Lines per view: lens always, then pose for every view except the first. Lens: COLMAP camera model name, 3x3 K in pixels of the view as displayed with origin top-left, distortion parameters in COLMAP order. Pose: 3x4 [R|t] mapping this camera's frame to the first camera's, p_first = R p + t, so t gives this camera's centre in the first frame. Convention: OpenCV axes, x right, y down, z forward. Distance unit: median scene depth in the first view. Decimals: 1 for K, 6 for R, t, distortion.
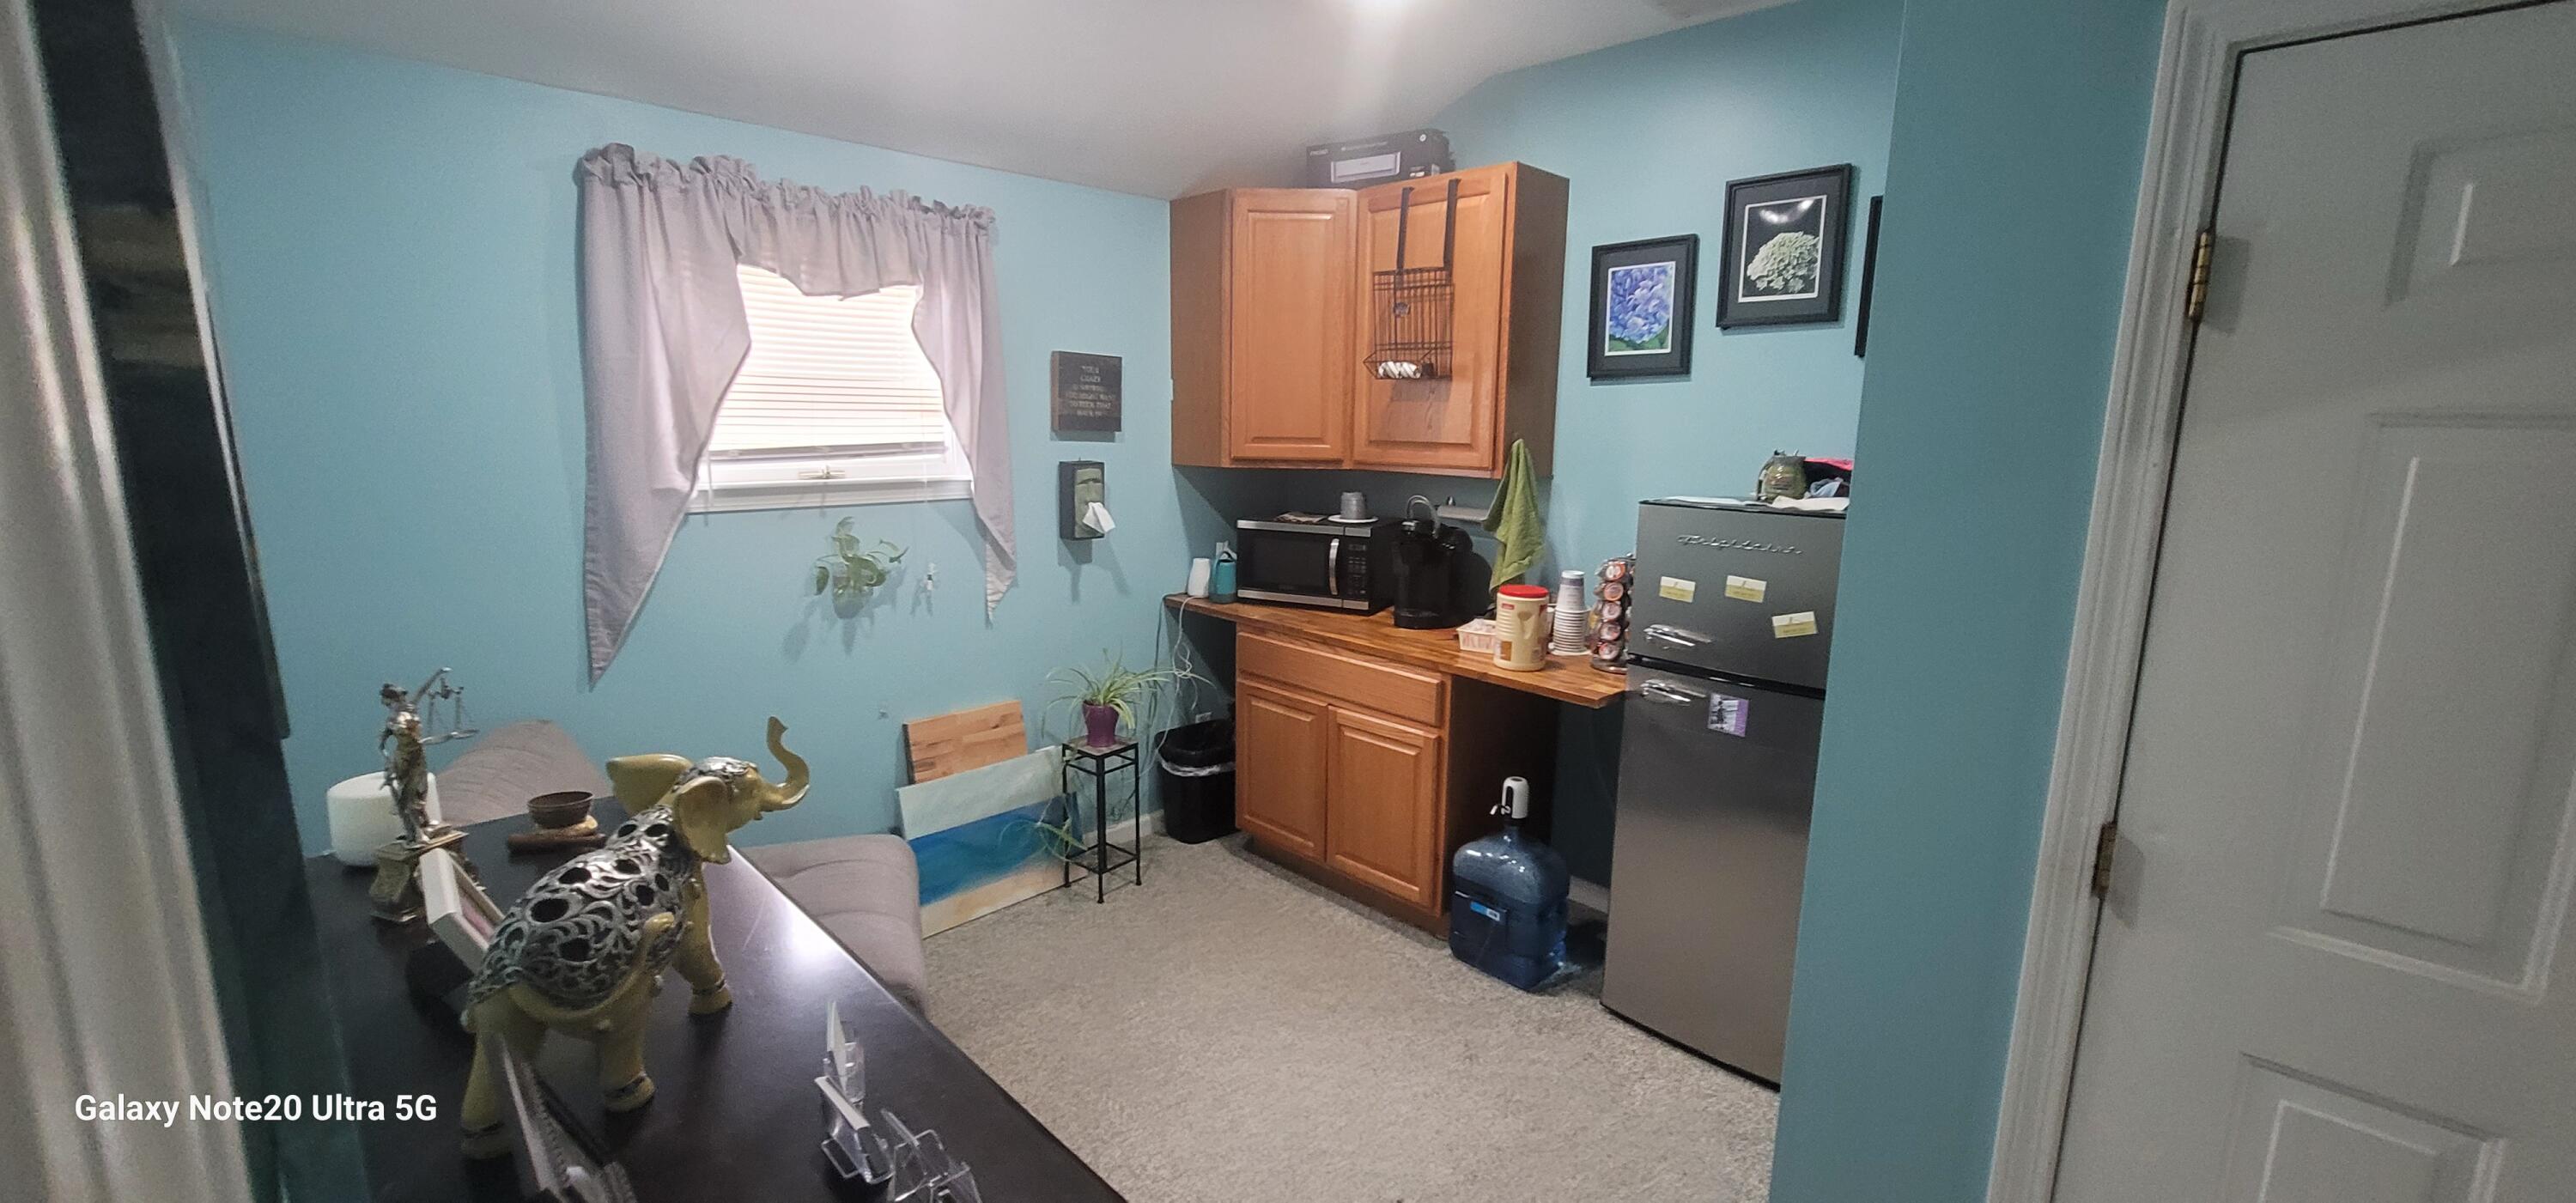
lens RADIAL K [[1035.0, 0, 1288.0], [0, 1035.0, 601.5], [0, 0, 1]] dist [0.001423, 0.000080]
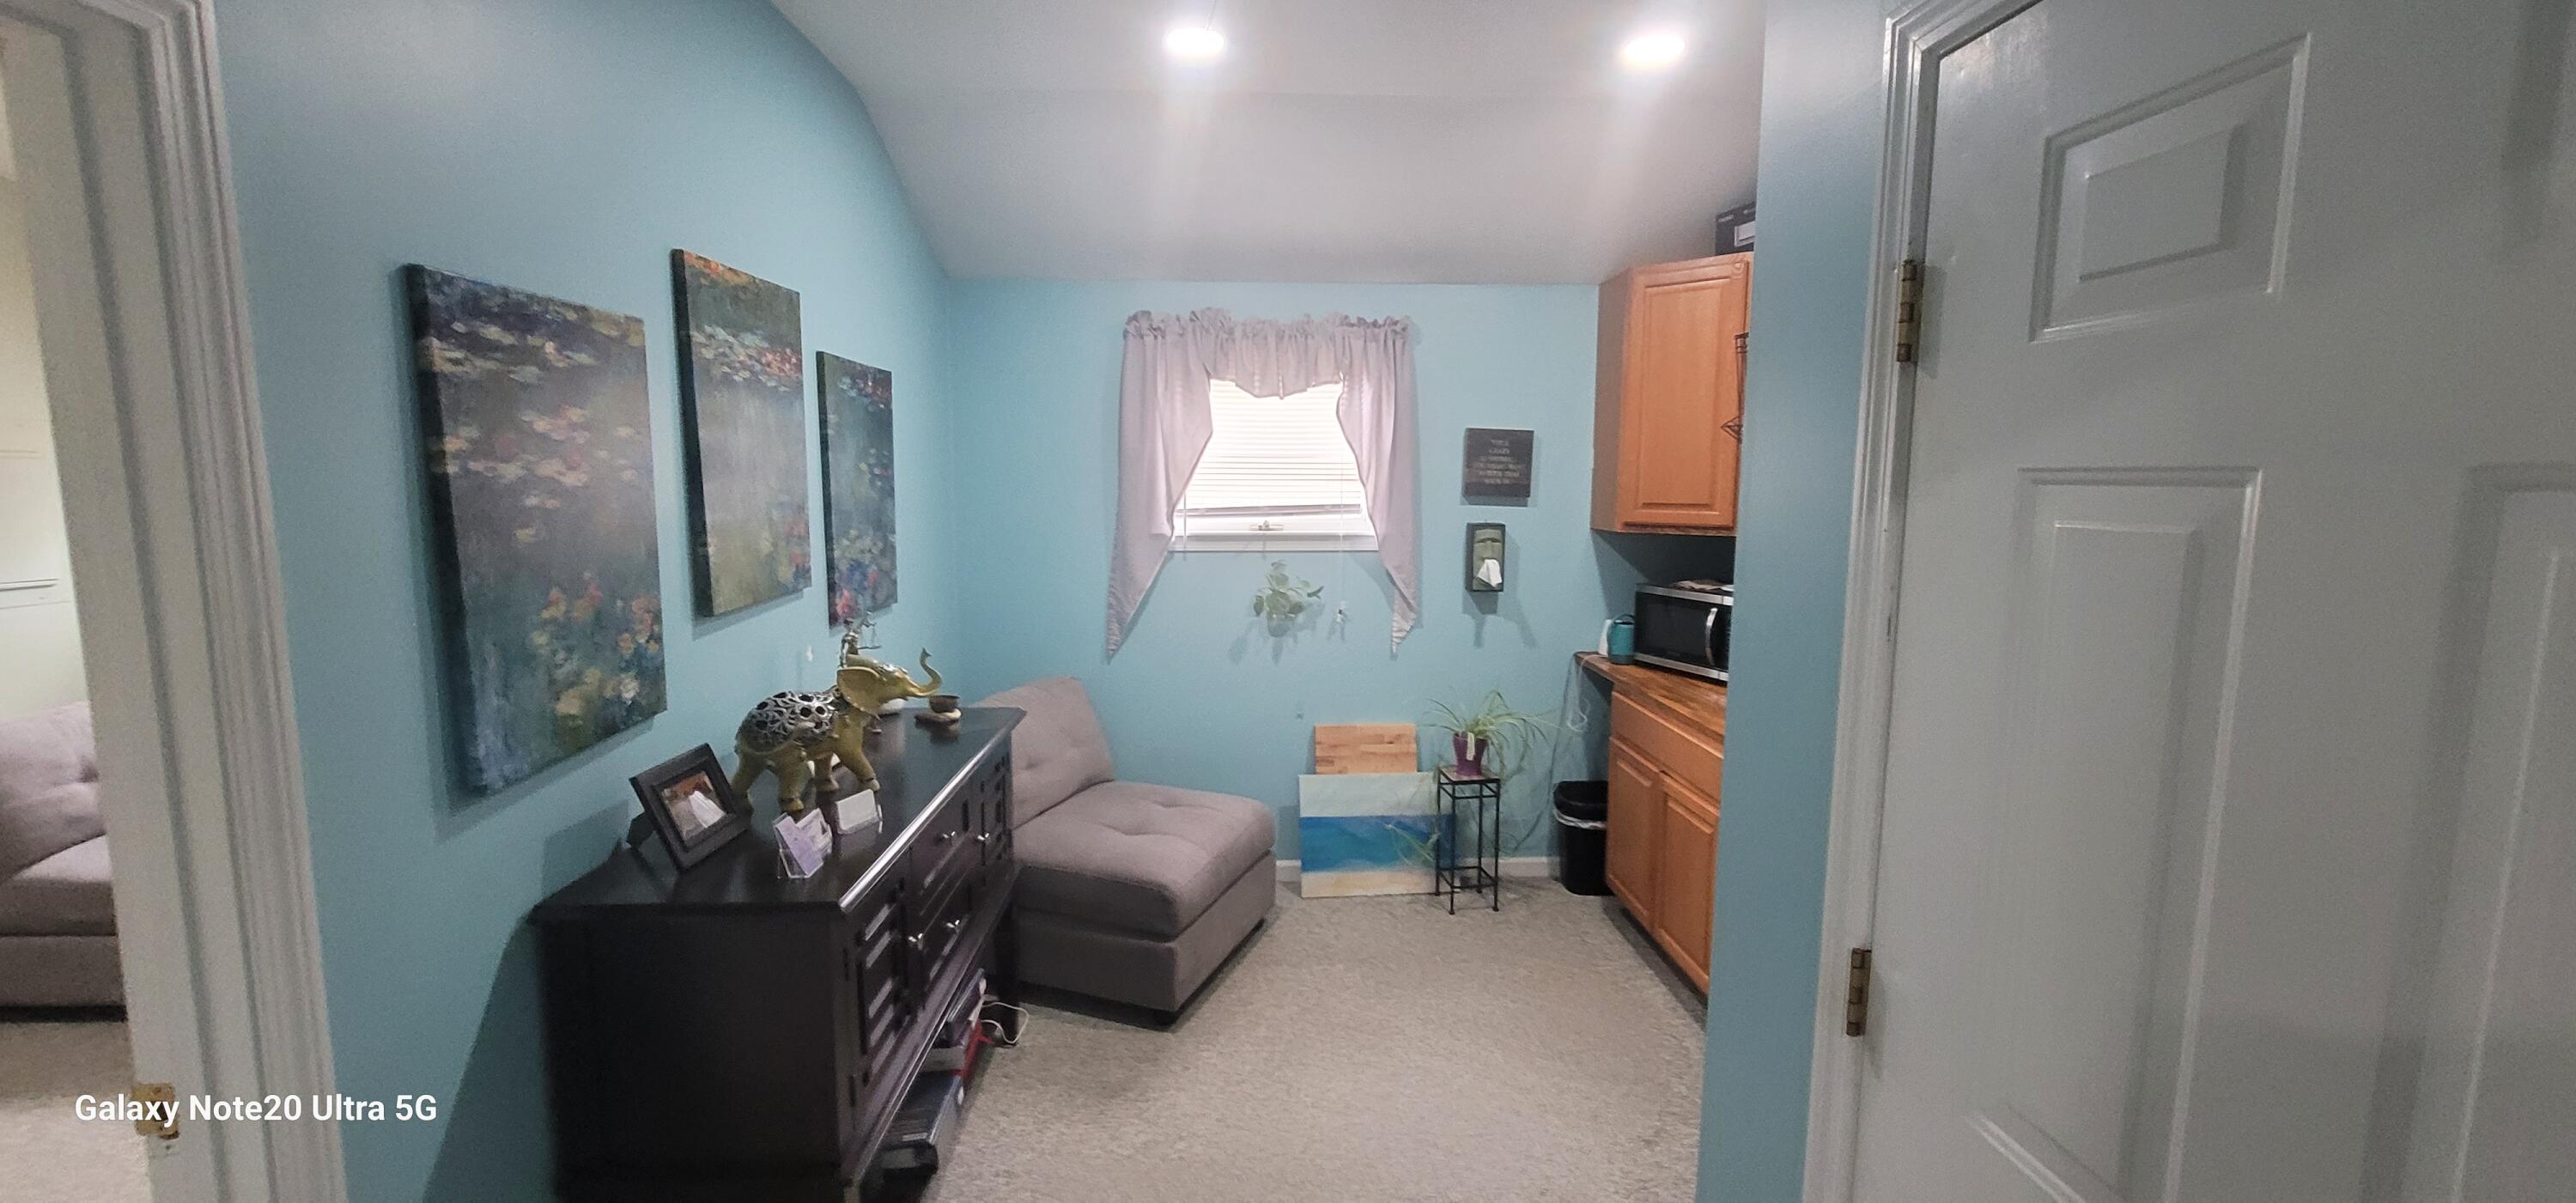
lens RADIAL K [[1029.5, 0, 1288.0], [0, 1029.5, 601.5], [0, 0, 1]] dist [-0.025658, 0.000017]
pose [[0.753839, 0.069192, -0.653406, 0.406092], [-0.111843, 0.993440, -0.023834, 0.001048], [0.647471, 0.091046, 0.756632, 0.015717]]
